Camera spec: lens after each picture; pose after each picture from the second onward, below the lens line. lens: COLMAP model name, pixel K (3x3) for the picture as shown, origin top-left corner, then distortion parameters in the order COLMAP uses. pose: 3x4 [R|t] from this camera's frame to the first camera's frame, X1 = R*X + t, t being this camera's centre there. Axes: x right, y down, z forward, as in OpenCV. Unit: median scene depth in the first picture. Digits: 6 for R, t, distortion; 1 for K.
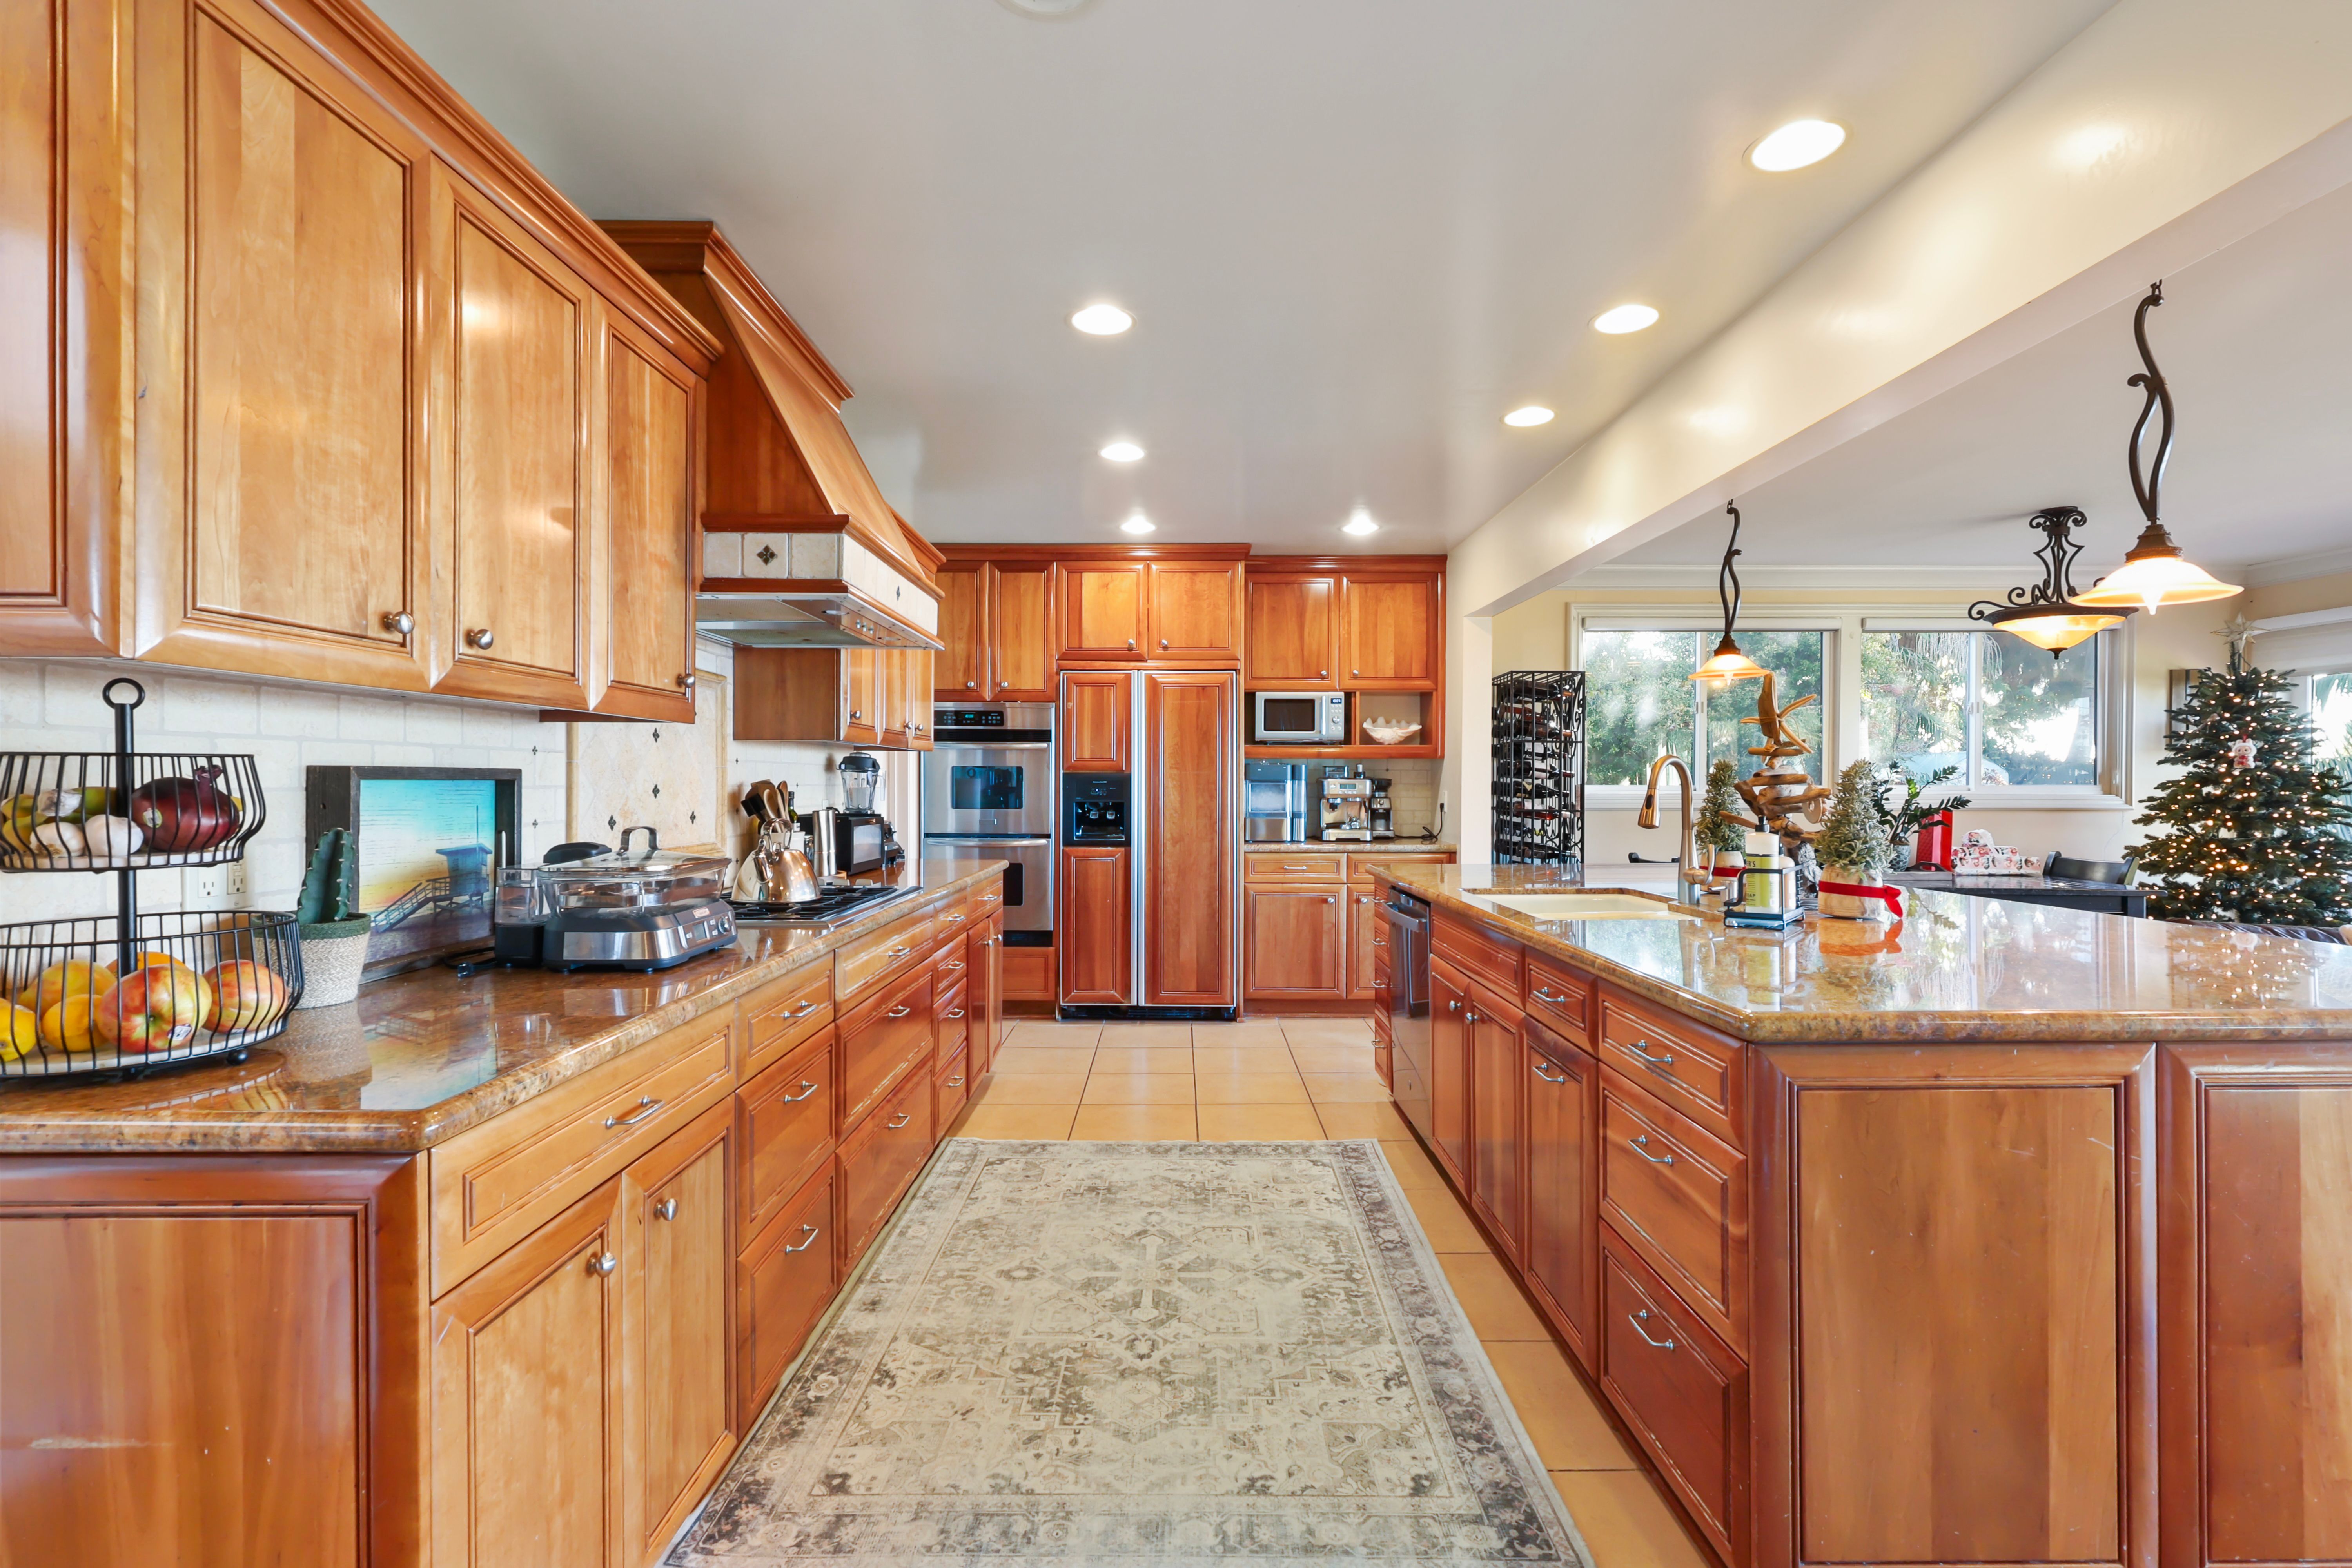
lens RADIAL K [[1096.0, 0, 1175.4], [0, 1096.0, 791.4], [0, 0, 1]] dist [0.002321, 0.000286]
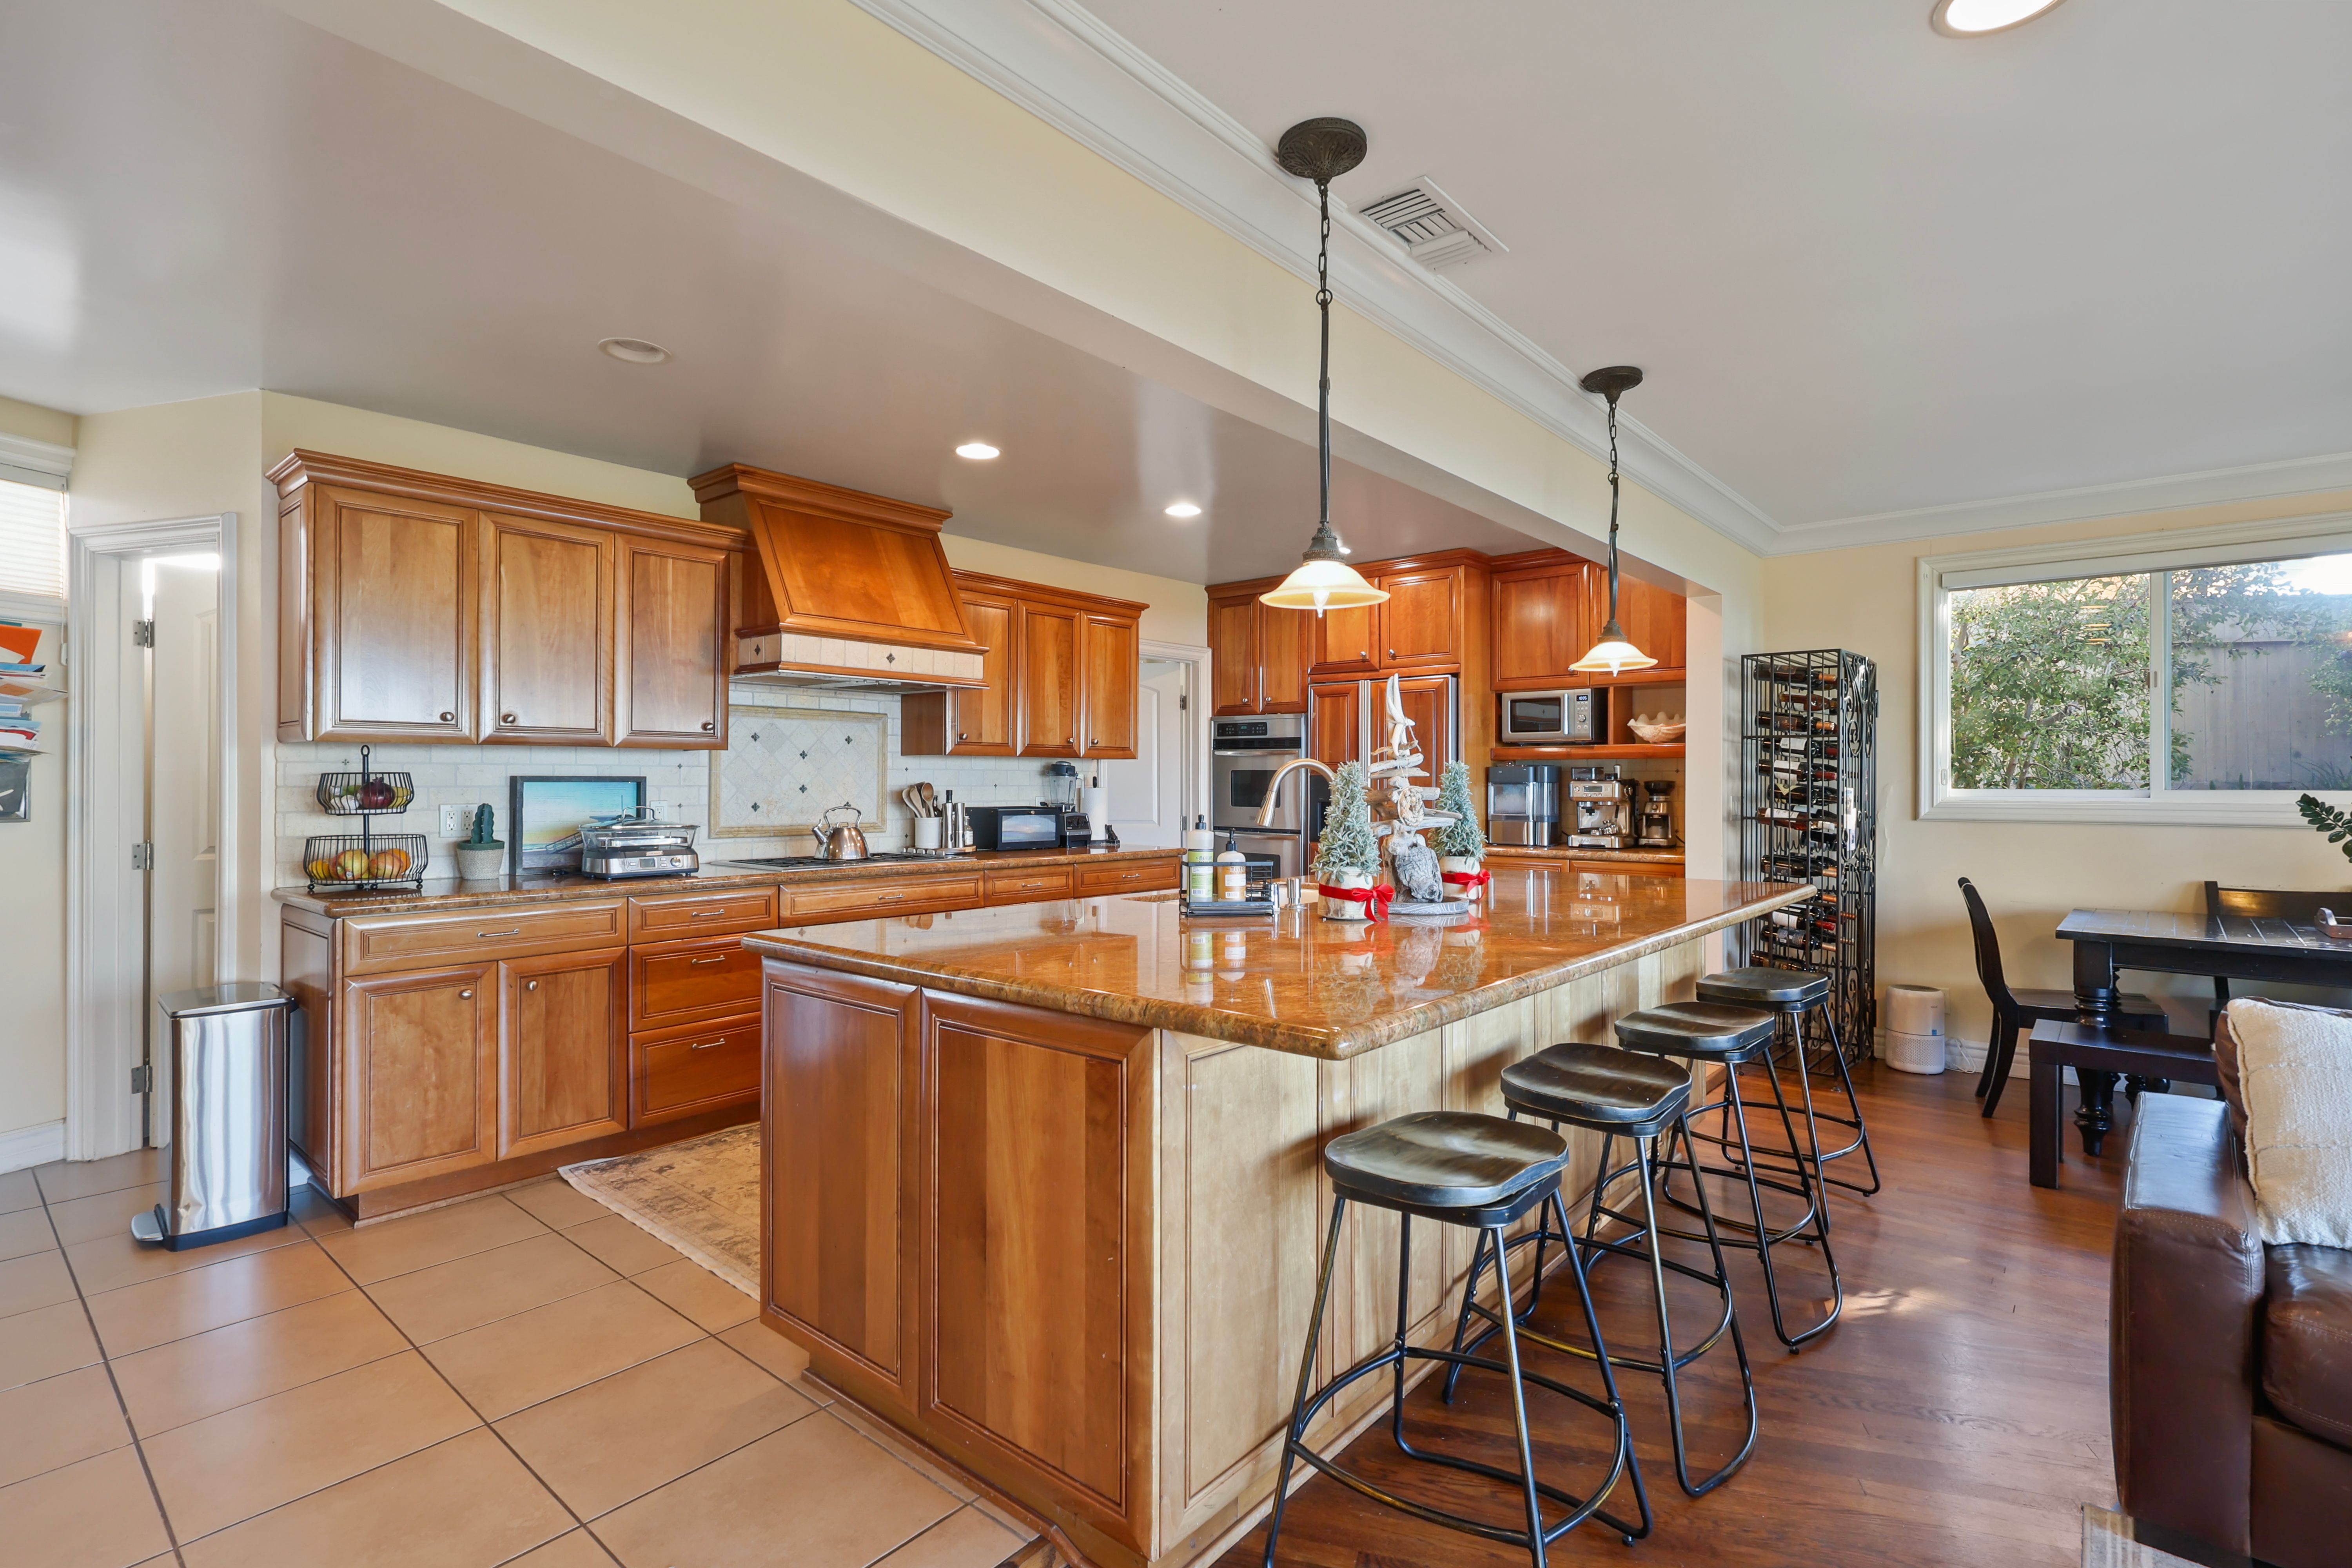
lens RADIAL K [[1096.0, 0, 1172.7], [0, 1096.0, 775.9], [0, 0, 1]] dist [0.002321, 0.000286]
pose [[0.758720, -0.003211, -0.651409, 0.524432], [-0.006730, 0.999896, -0.012768, -0.001046], [0.651382, 0.014072, 0.758620, 0.055464]]
